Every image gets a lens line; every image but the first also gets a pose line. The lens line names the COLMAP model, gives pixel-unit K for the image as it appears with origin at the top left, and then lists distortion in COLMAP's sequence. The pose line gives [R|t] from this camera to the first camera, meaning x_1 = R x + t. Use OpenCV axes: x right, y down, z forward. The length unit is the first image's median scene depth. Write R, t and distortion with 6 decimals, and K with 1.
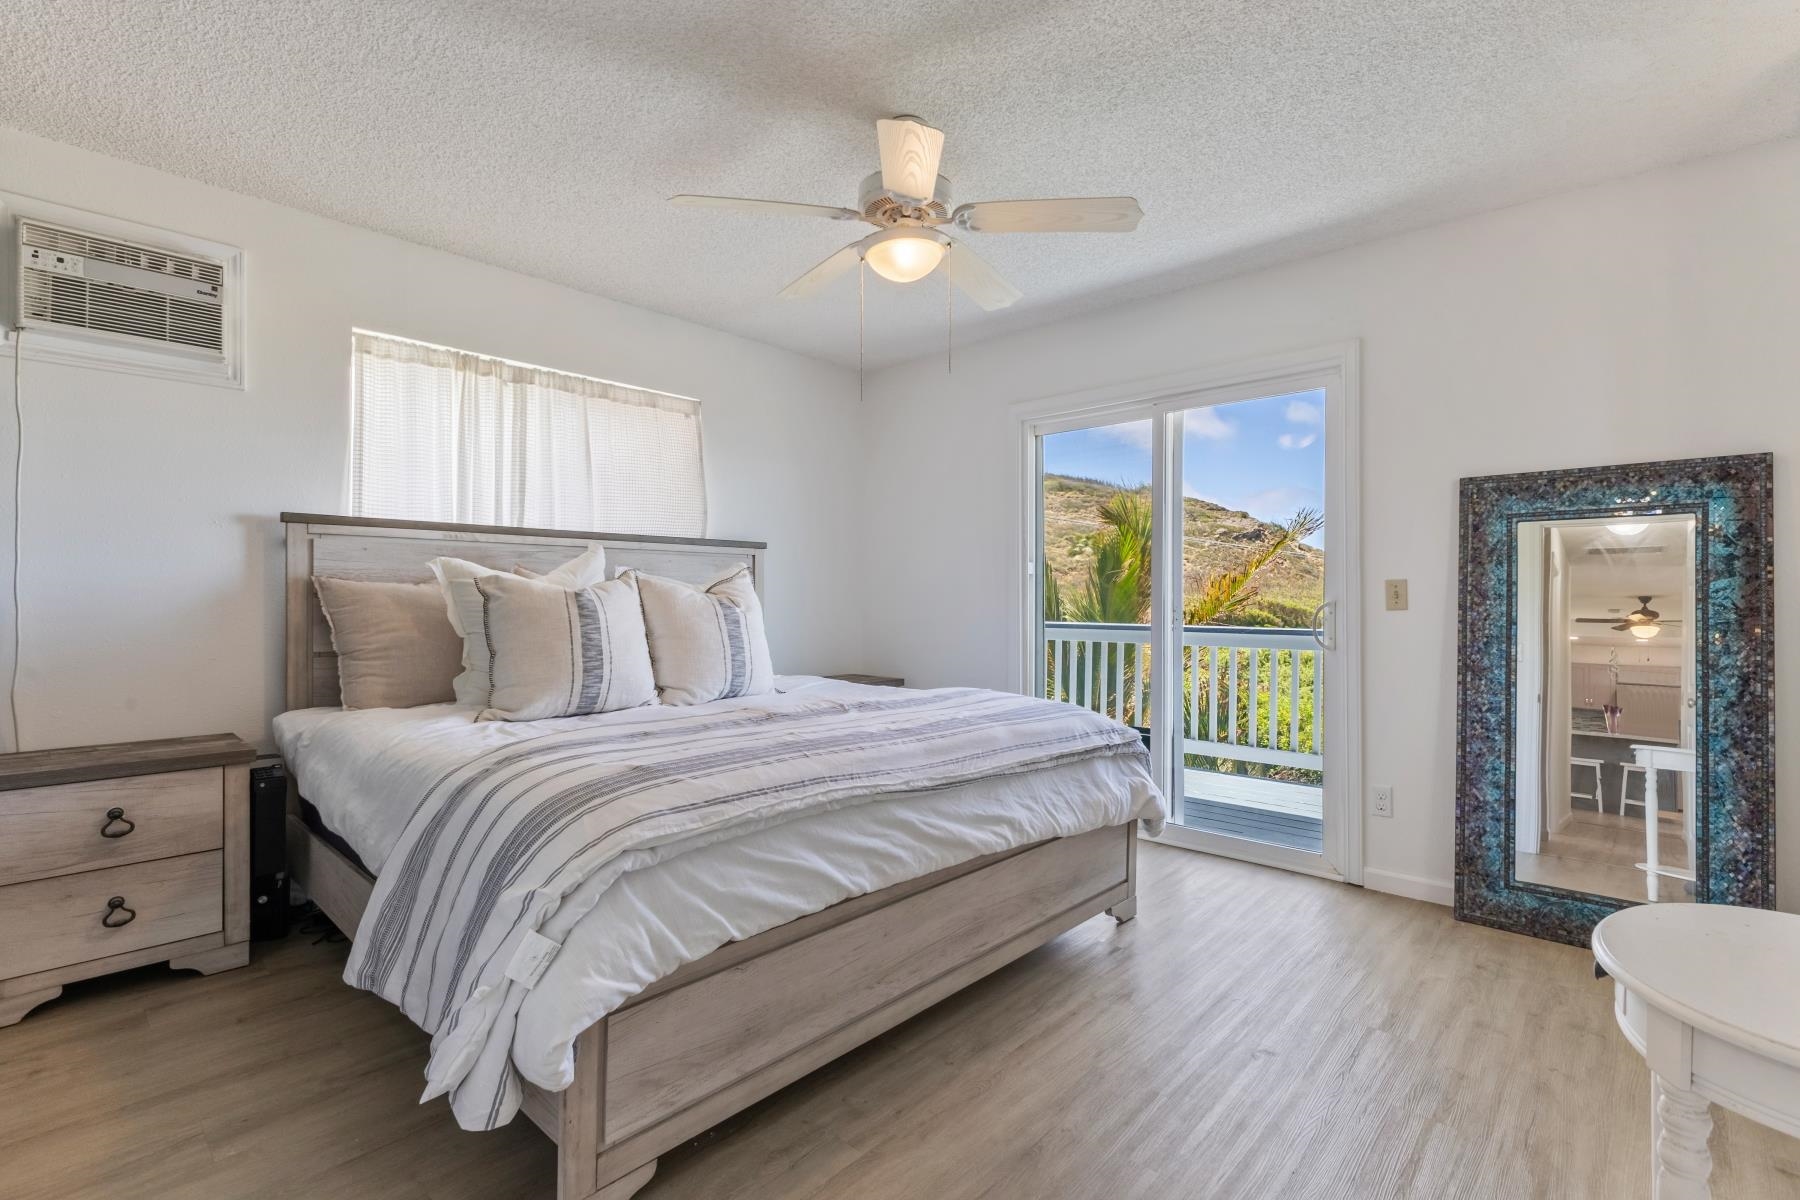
lens RADIAL K [[829.3, 0, 899.8], [0, 829.3, 599.3], [0, 0, 1]] dist [-0.000725, 0.000573]
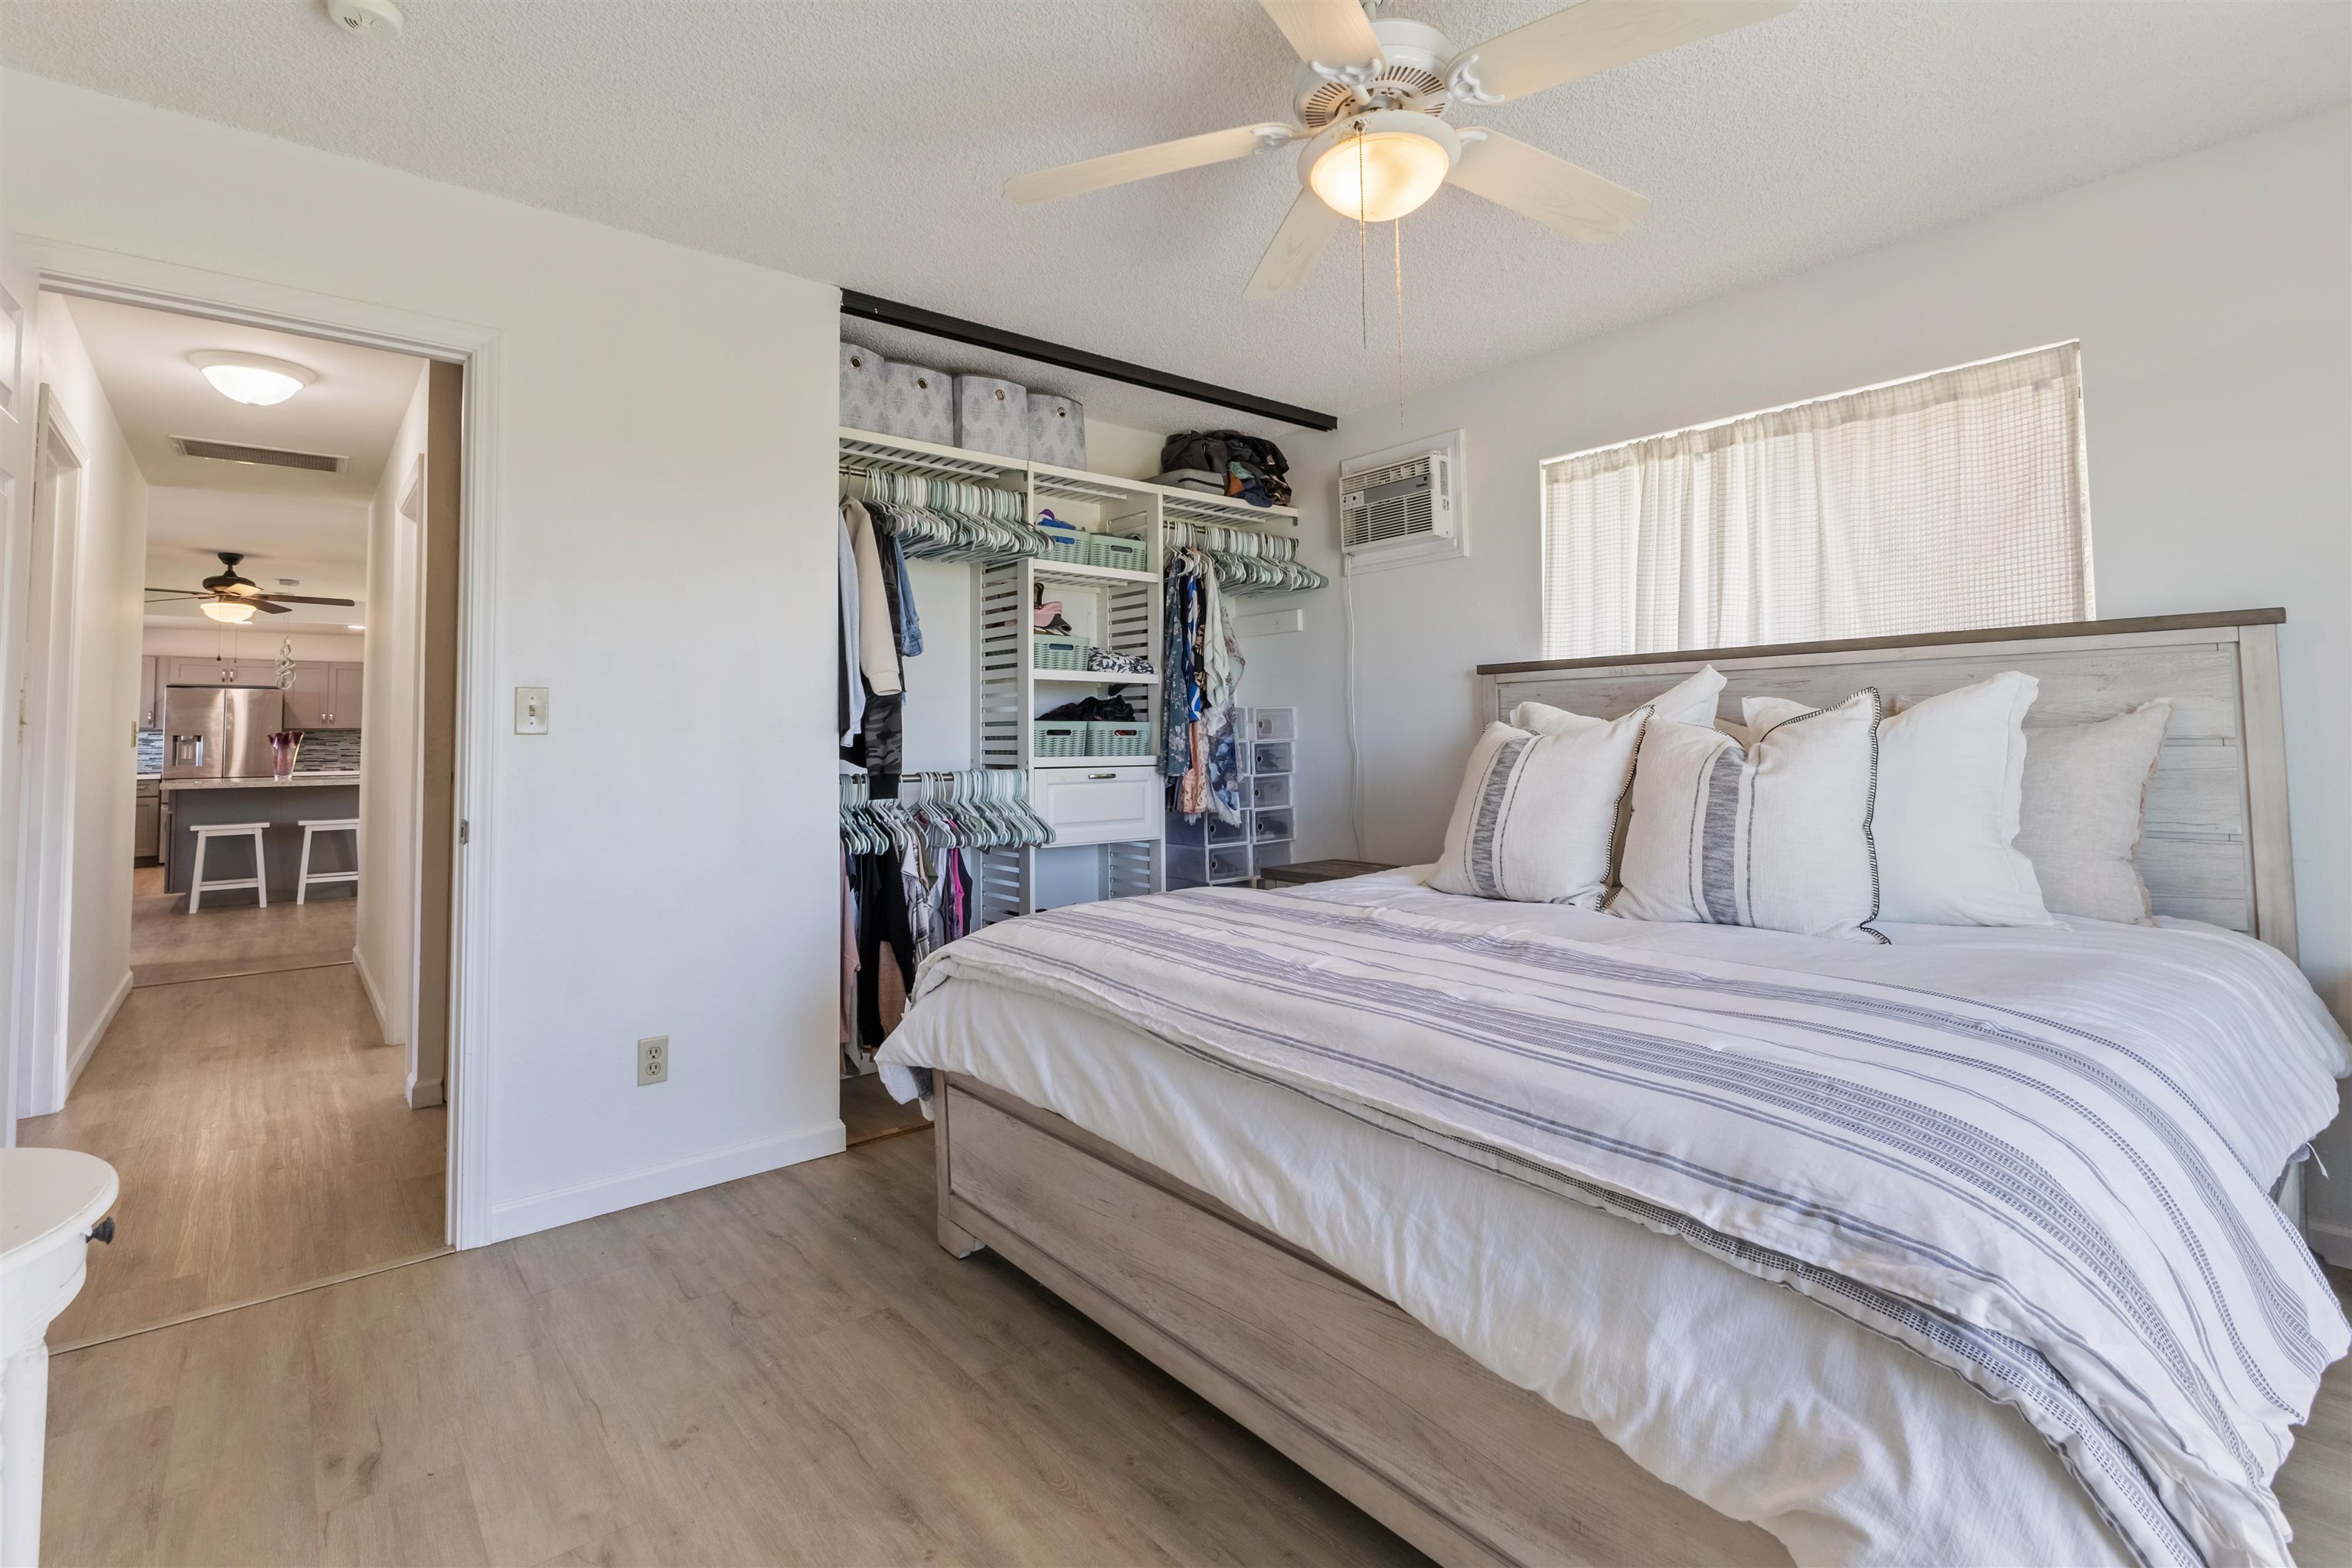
lens RADIAL K [[1083.6, 0, 1169.4], [0, 1083.6, 683.9], [0, 0, 1]] dist [-0.000725, 0.000573]
pose [[-0.136229, -0.054811, -0.989160, 0.797974], [0.007377, 0.998384, -0.056338, -0.009605], [0.990650, -0.014972, -0.135605, 0.976787]]
